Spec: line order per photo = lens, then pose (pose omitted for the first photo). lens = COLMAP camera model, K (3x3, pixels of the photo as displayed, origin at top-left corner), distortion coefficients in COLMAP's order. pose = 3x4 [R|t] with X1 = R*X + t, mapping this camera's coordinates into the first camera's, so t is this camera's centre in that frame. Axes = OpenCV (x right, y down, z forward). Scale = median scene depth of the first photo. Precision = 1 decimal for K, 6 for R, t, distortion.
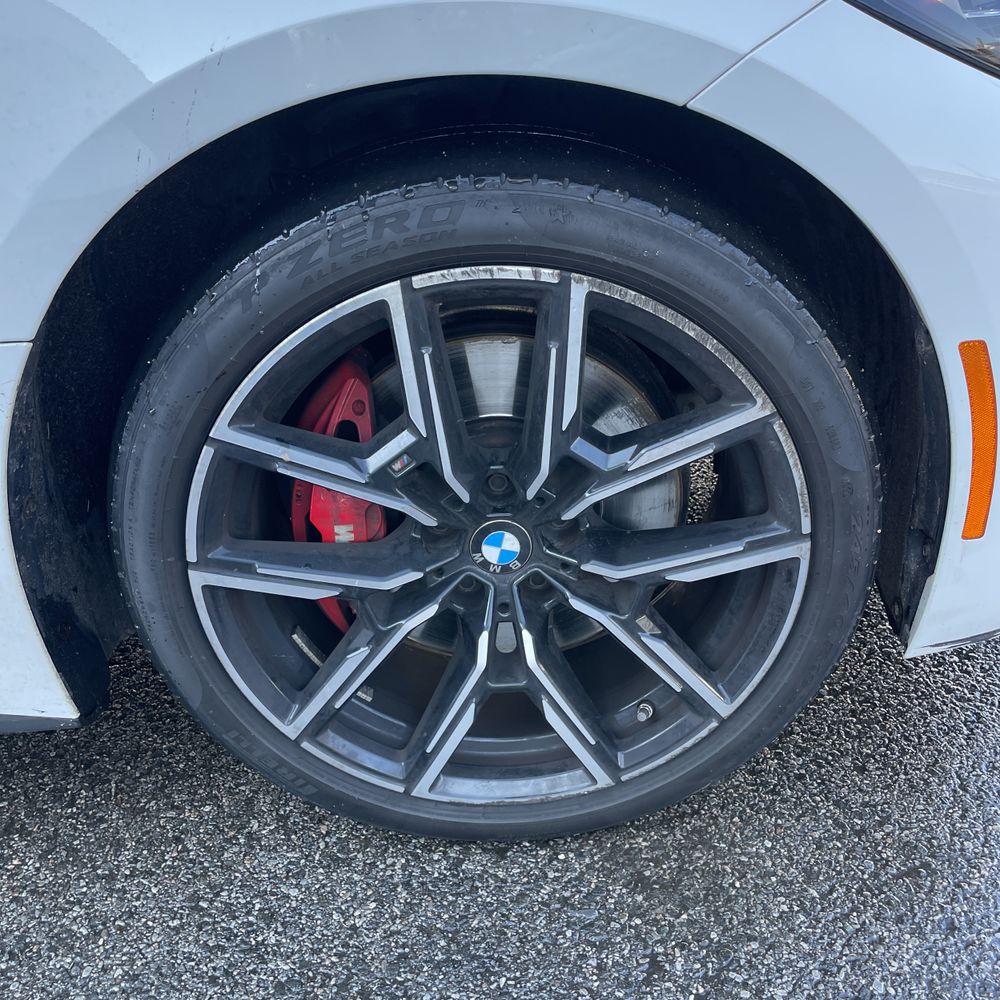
lens RADIAL K [[1014.9, 0, 525.7], [0, 1014.9, 508.7], [0, 0, 1]] dist [0.026549, 0.000000]
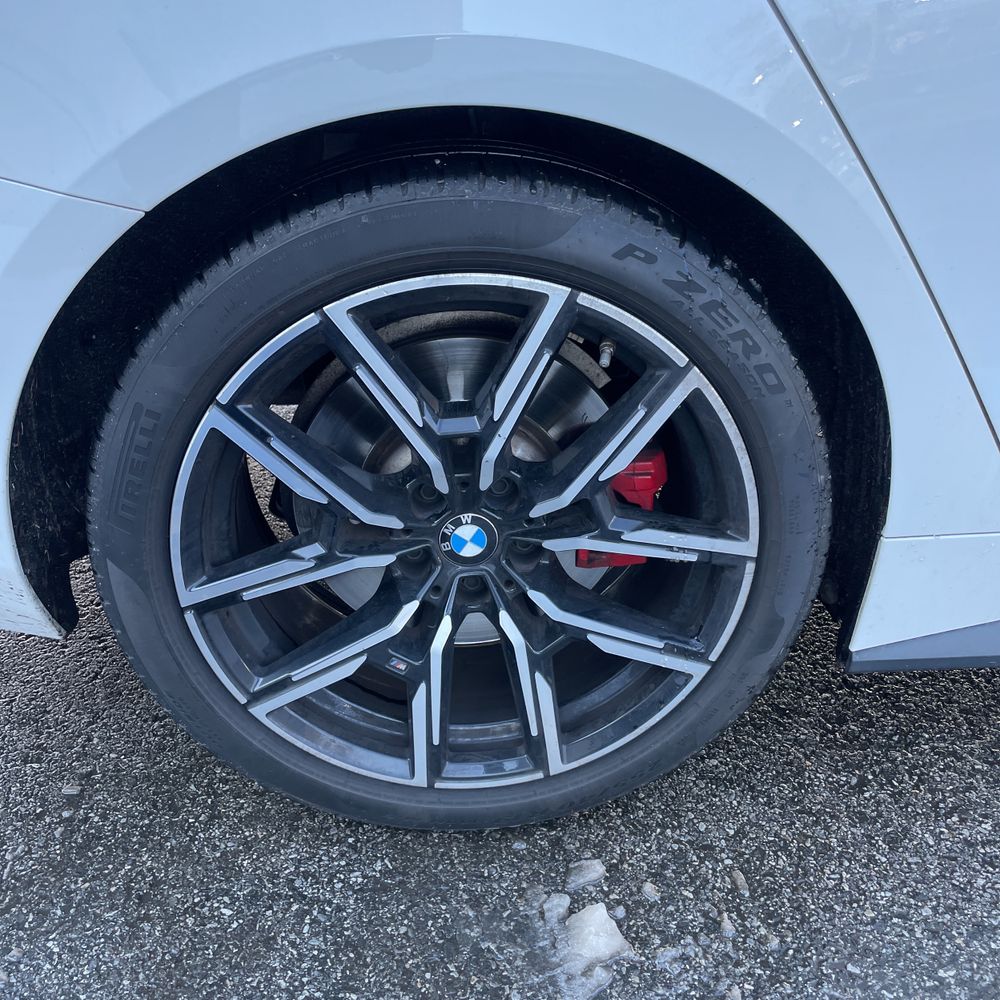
lens RADIAL K [[1014.9, 0, 496.3], [0, 1014.9, 490.8], [0, 0, 1]] dist [0.026549, 0.000000]
pose [[0.998710, 0.044116, 0.025146, -3.310896], [-0.043778, 0.998945, -0.013850, 0.254839], [-0.025731, 0.012732, 0.999588, -0.120242]]
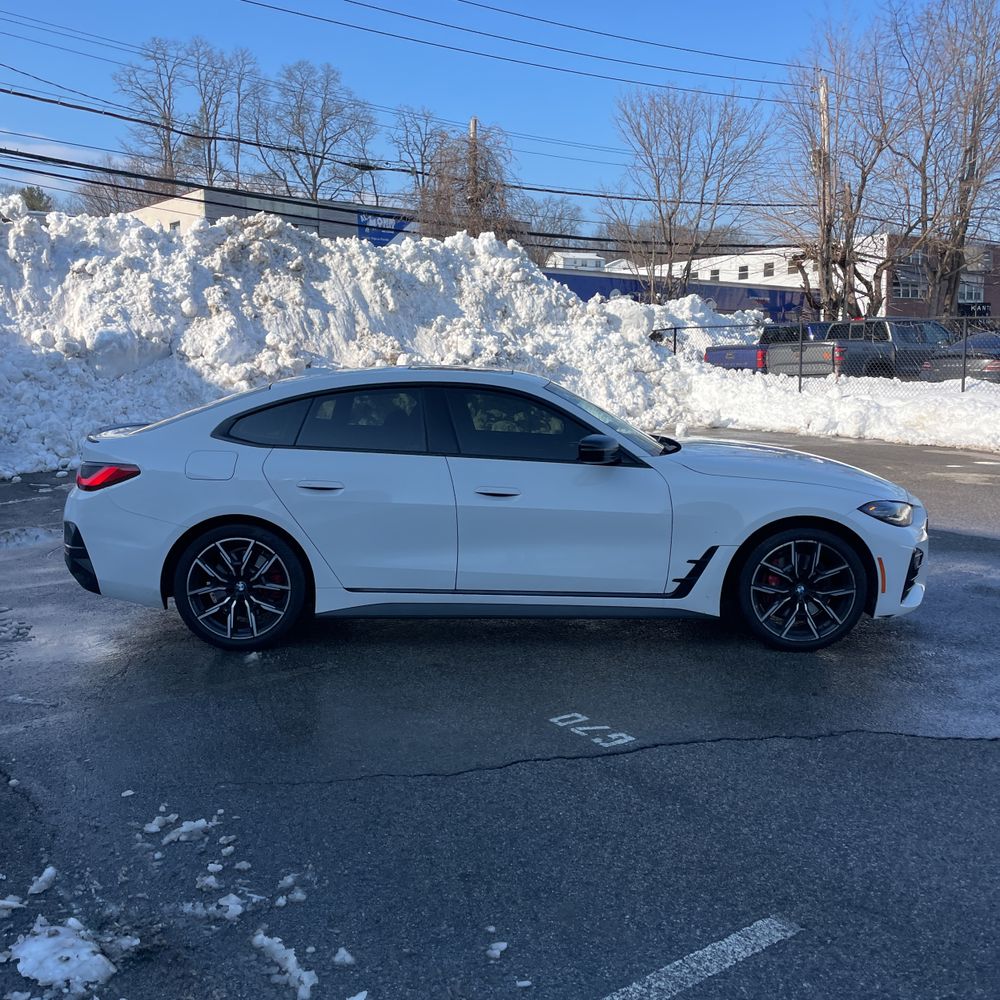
lens RADIAL K [[1014.9, 0, 502.1], [0, 1014.9, 491.2], [0, 0, 1]] dist [0.026549, 0.000000]
pose [[0.996355, 0.069318, -0.049717, -1.515932], [-0.082185, 0.936197, -0.341732, 1.688212], [0.022857, 0.344572, 0.938482, -4.813638]]
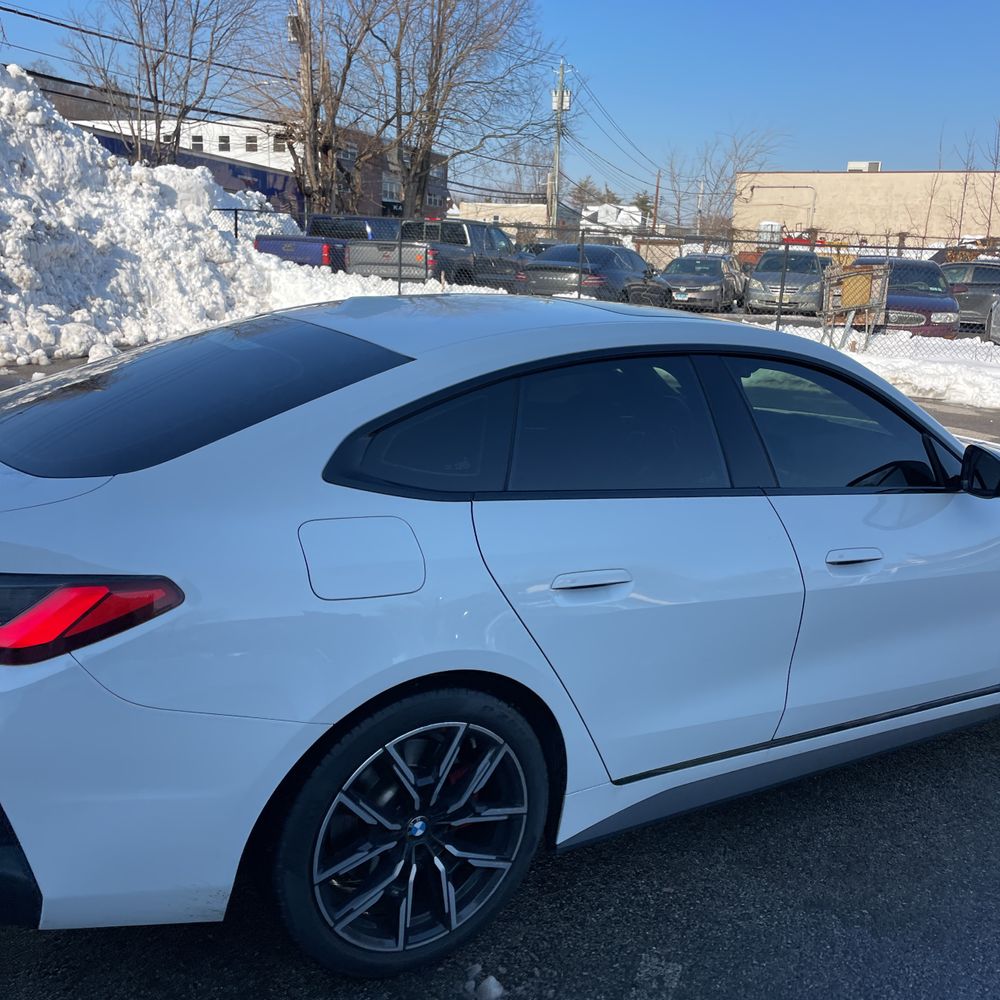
lens RADIAL K [[1014.9, 0, 502.2], [0, 1014.9, 505.0], [0, 0, 1]] dist [0.026549, 0.000000]
pose [[0.863501, 0.006087, 0.504310, -4.430326], [0.117429, 0.970019, -0.212775, 0.073475], [-0.490485, 0.242953, 0.836898, -1.480249]]
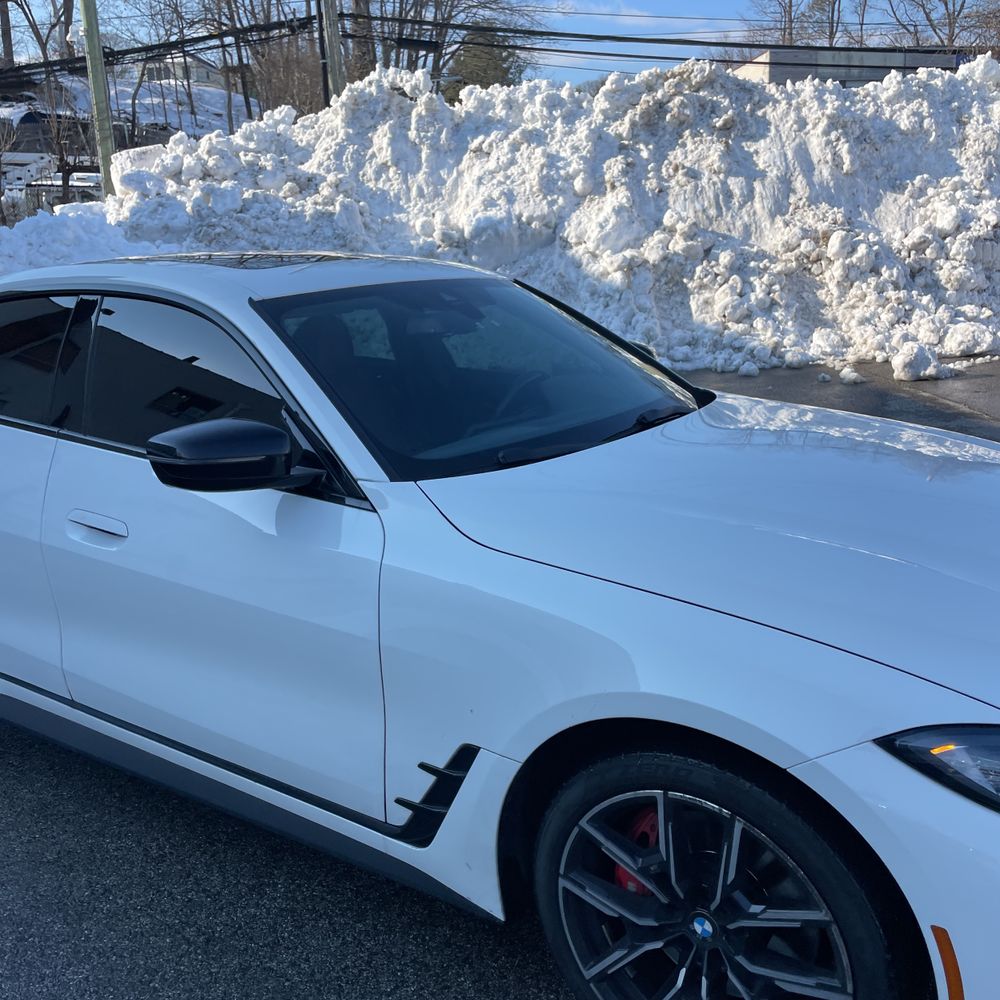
lens RADIAL K [[1014.9, 0, 516.9], [0, 1014.9, 496.6], [0, 0, 1]] dist [0.026549, 0.000000]
pose [[0.804294, 0.180206, -0.566248, 0.652840], [-0.297627, 0.946933, -0.121390, -0.401850], [0.514324, 0.266164, 0.815247, -0.982762]]
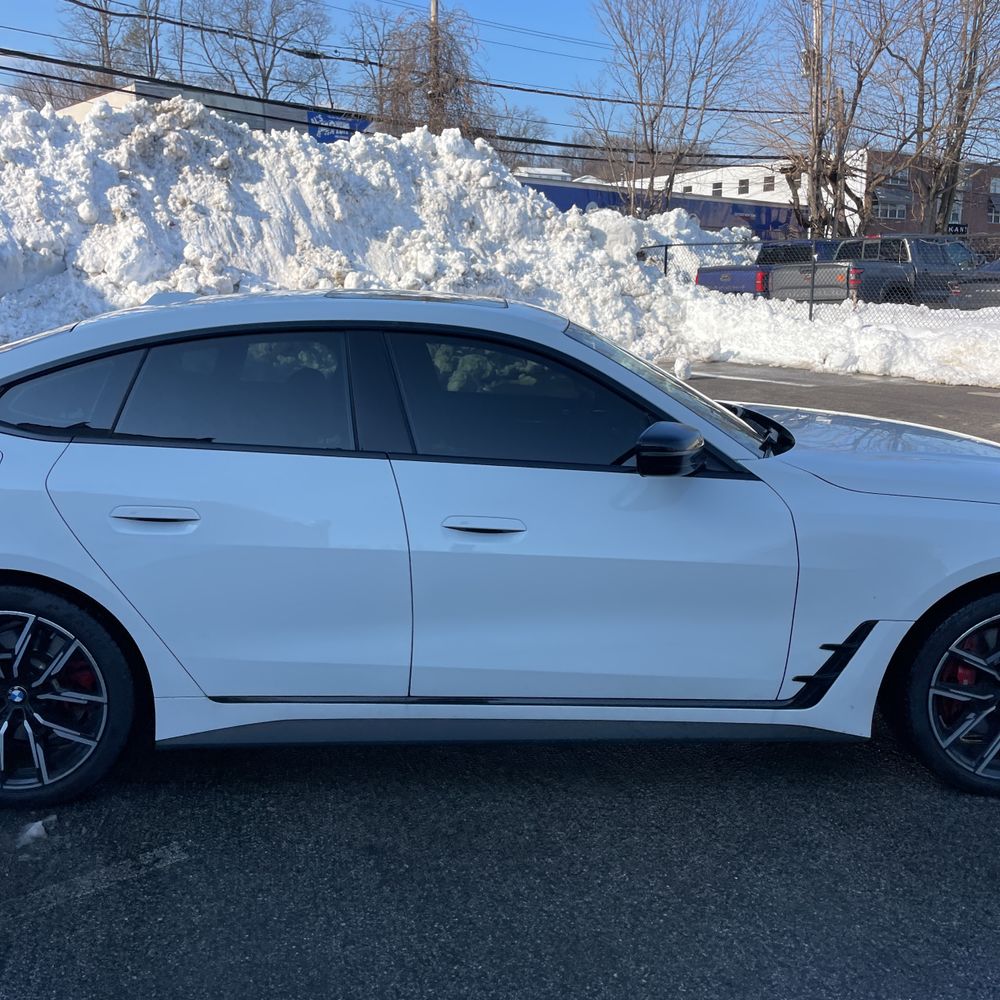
lens RADIAL K [[1014.9, 0, 509.7], [0, 1014.9, 501.2], [0, 0, 1]] dist [0.026549, 0.000000]
pose [[0.997407, 0.071966, 0.000348, -1.761631], [-0.069322, 0.962033, -0.263985, 0.451197], [-0.019333, 0.263276, 0.964527, -2.422344]]
